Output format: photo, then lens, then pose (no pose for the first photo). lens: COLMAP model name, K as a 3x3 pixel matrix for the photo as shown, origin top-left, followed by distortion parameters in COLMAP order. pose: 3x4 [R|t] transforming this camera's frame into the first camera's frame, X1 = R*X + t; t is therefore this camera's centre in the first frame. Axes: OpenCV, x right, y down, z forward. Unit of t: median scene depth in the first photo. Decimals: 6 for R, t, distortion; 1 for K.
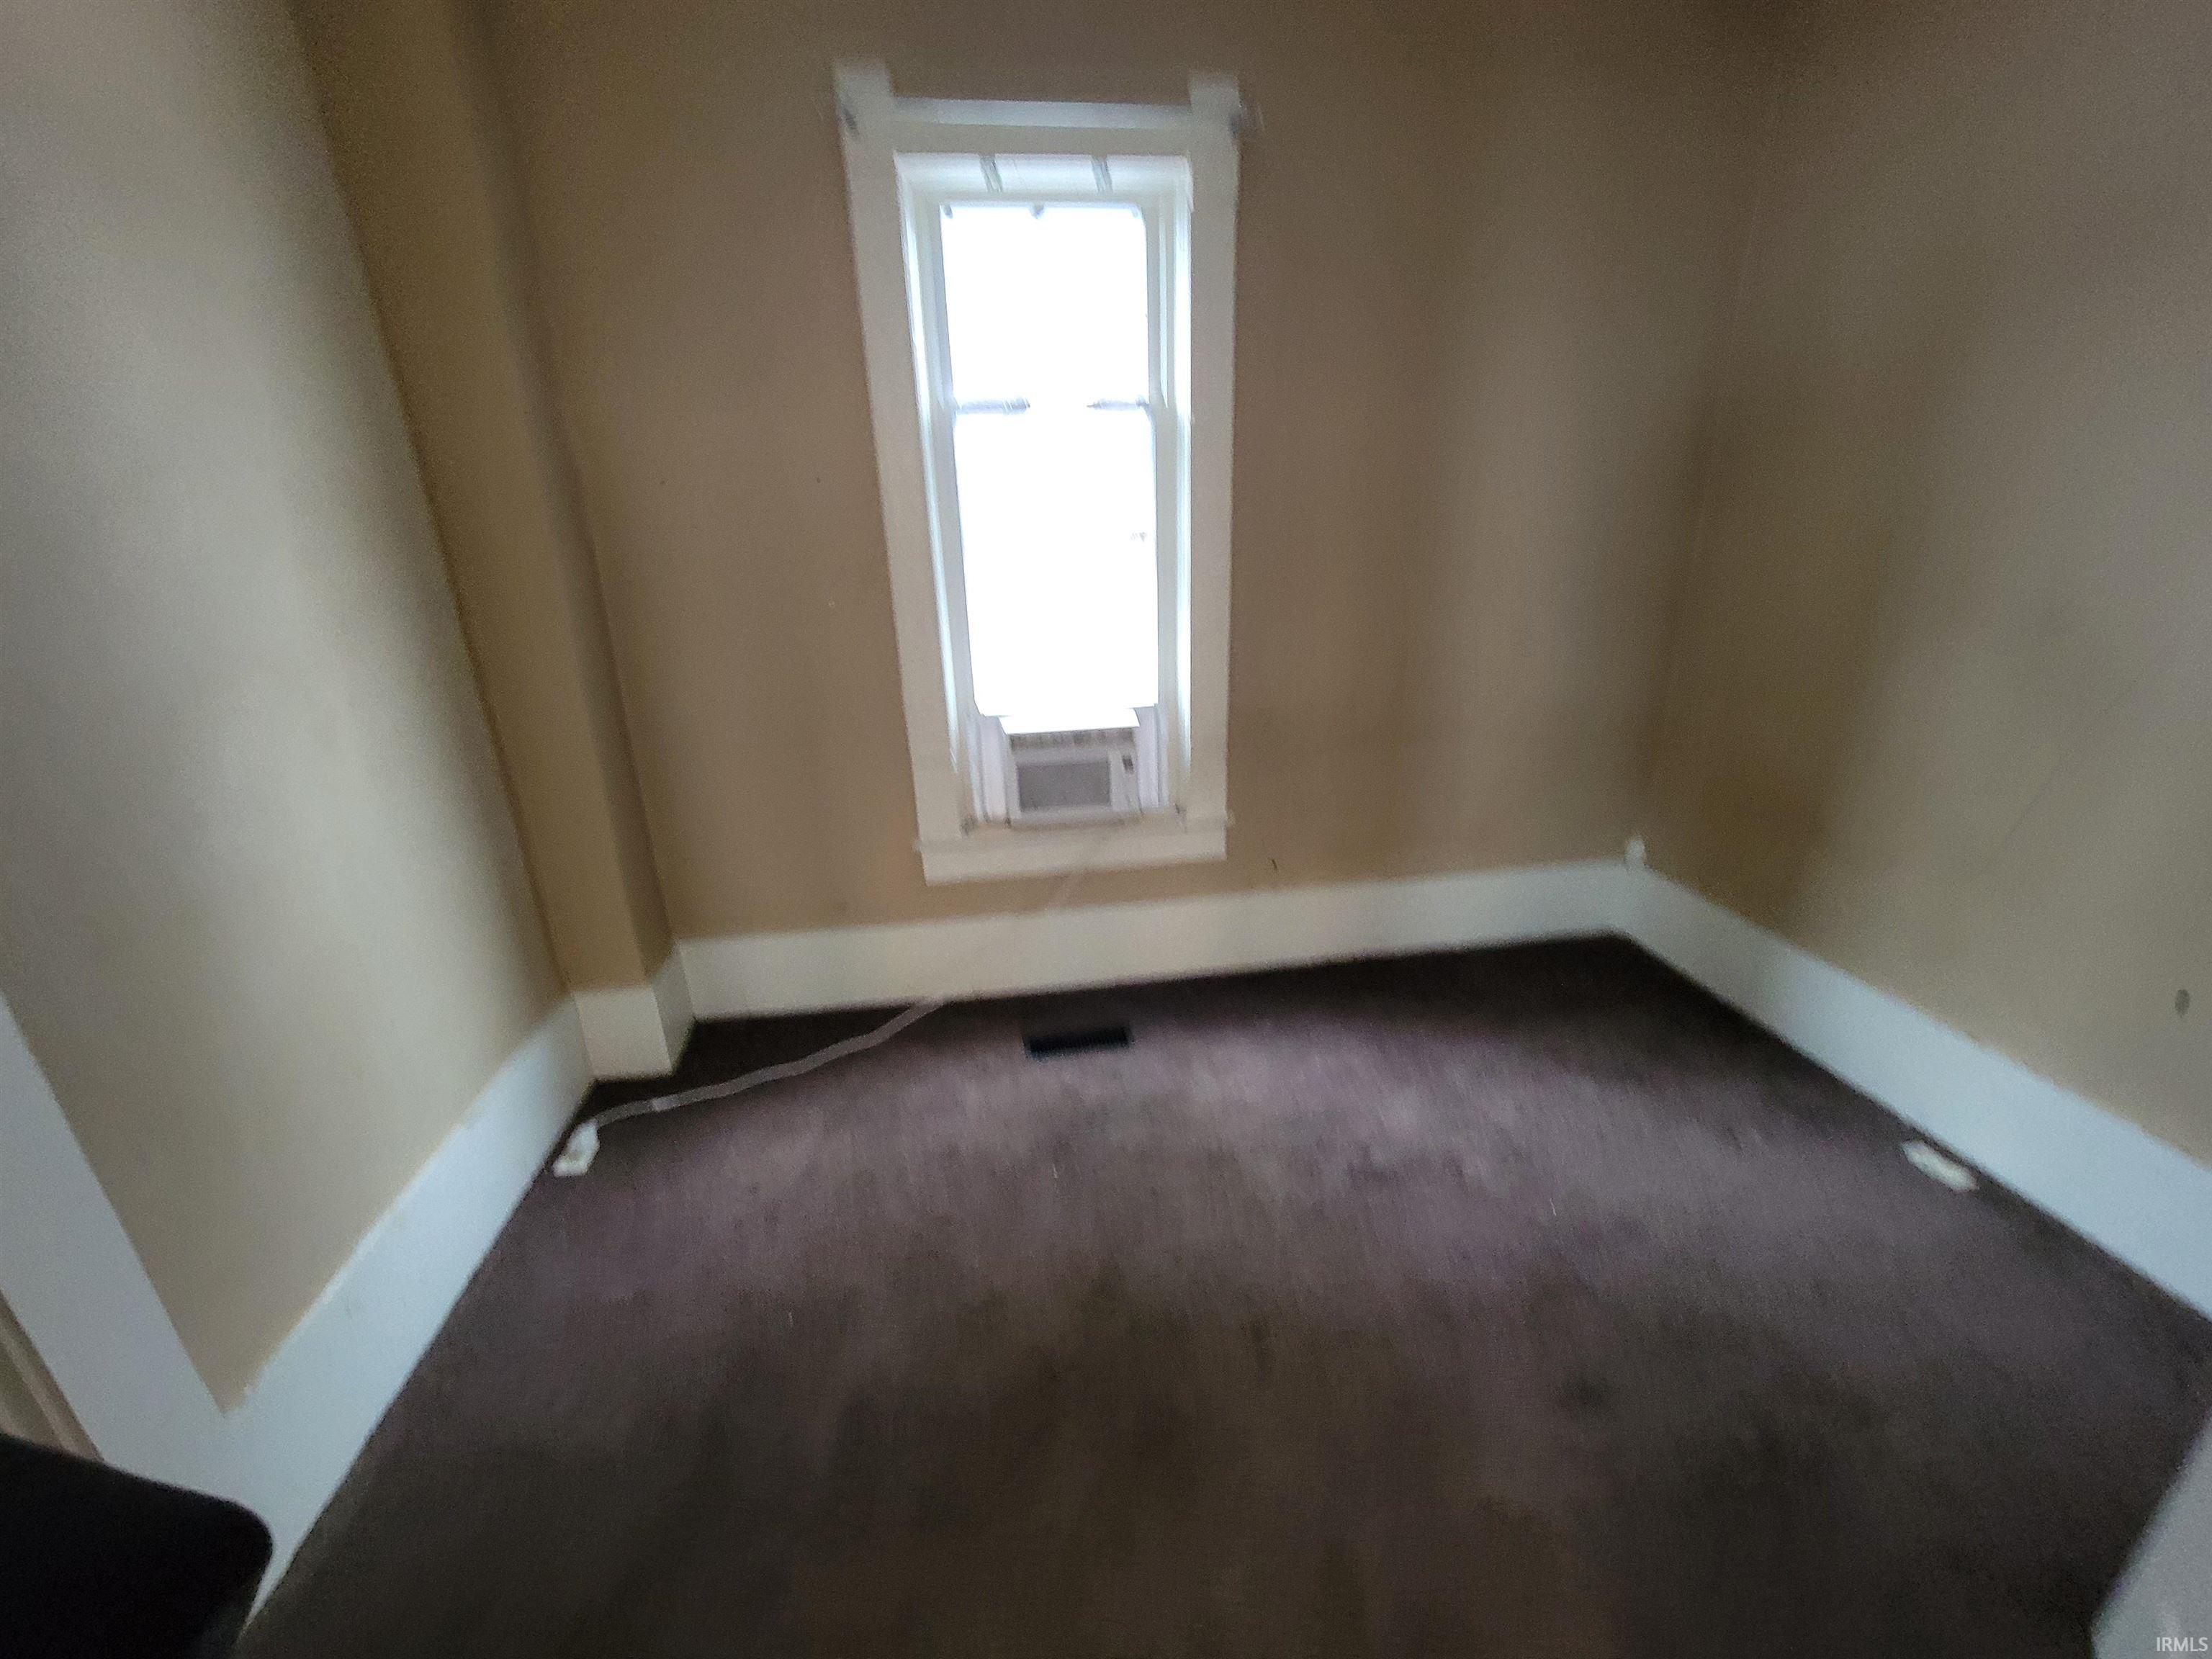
lens RADIAL K [[907.1, 0, 1112.0], [0, 907.1, 841.5], [0, 0, 1]] dist [-0.007774, 0.003497]
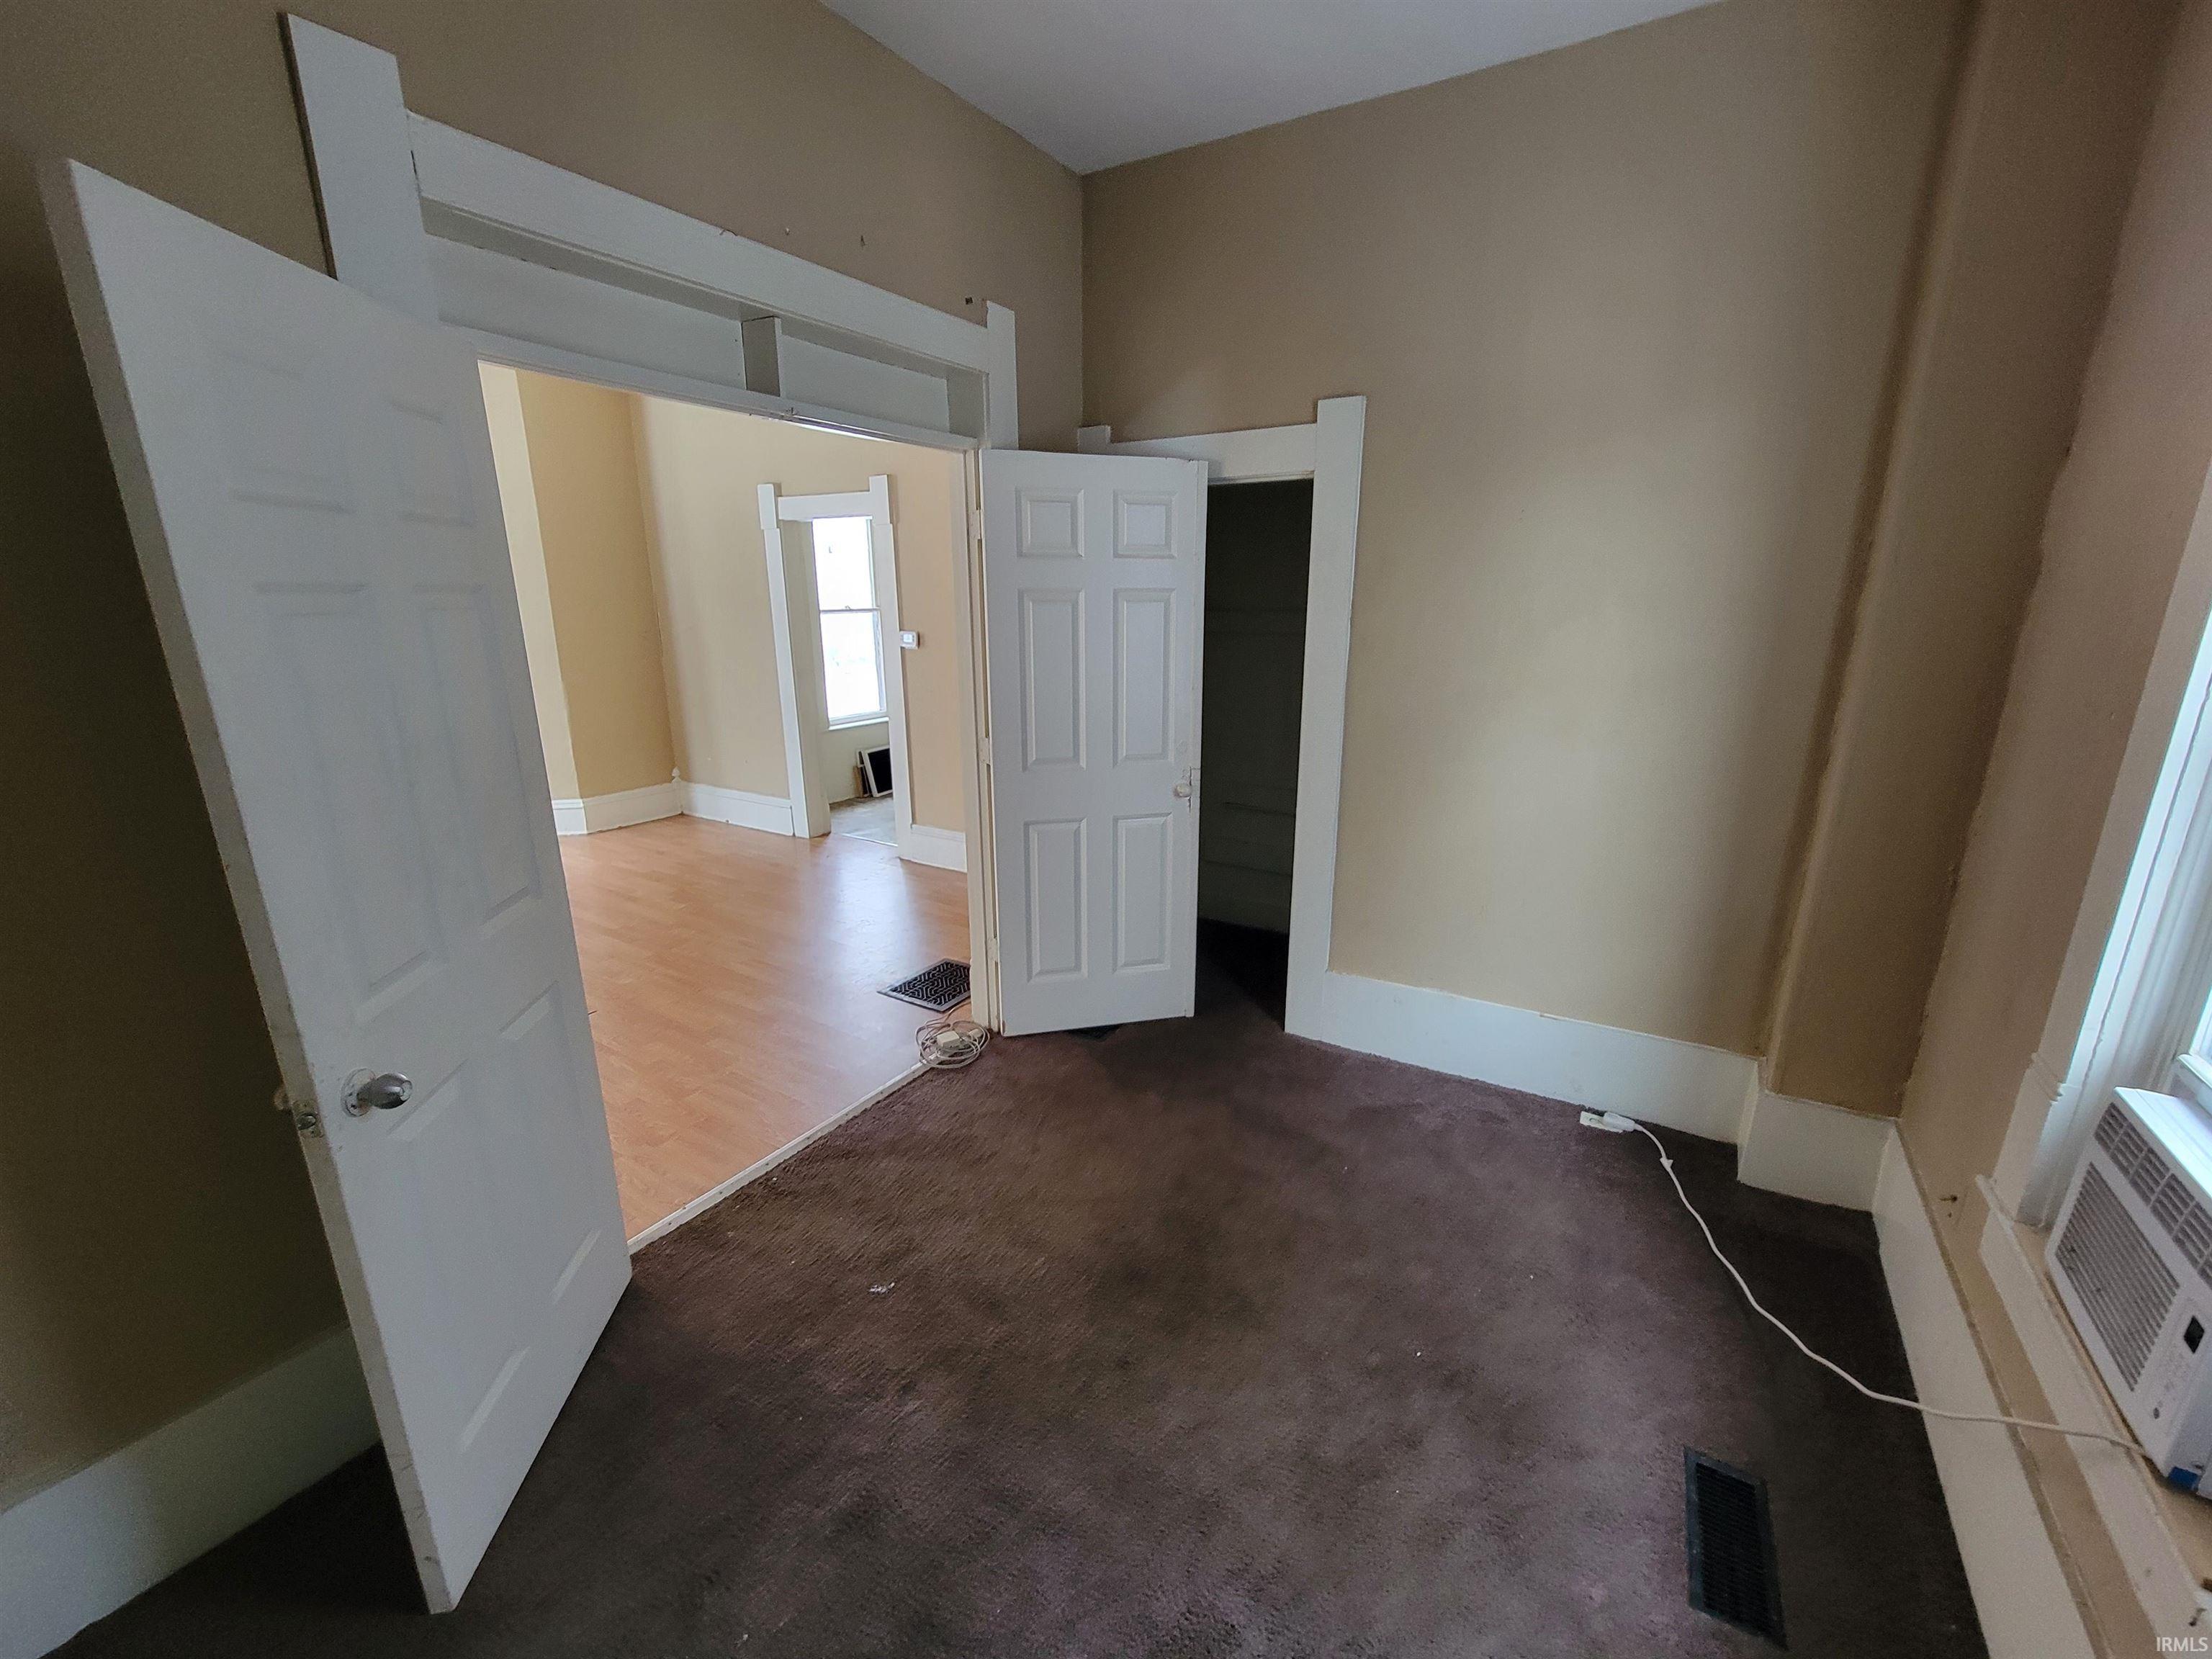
lens RADIAL K [[907.1, 0, 1112.0], [0, 907.1, 841.5], [0, 0, 1]] dist [-0.007774, 0.003497]
pose [[-0.638405, 0.233829, -0.733323, 0.561778], [-0.252660, 0.836282, 0.486616, -0.351358], [0.727050, 0.495940, -0.474807, 0.809673]]
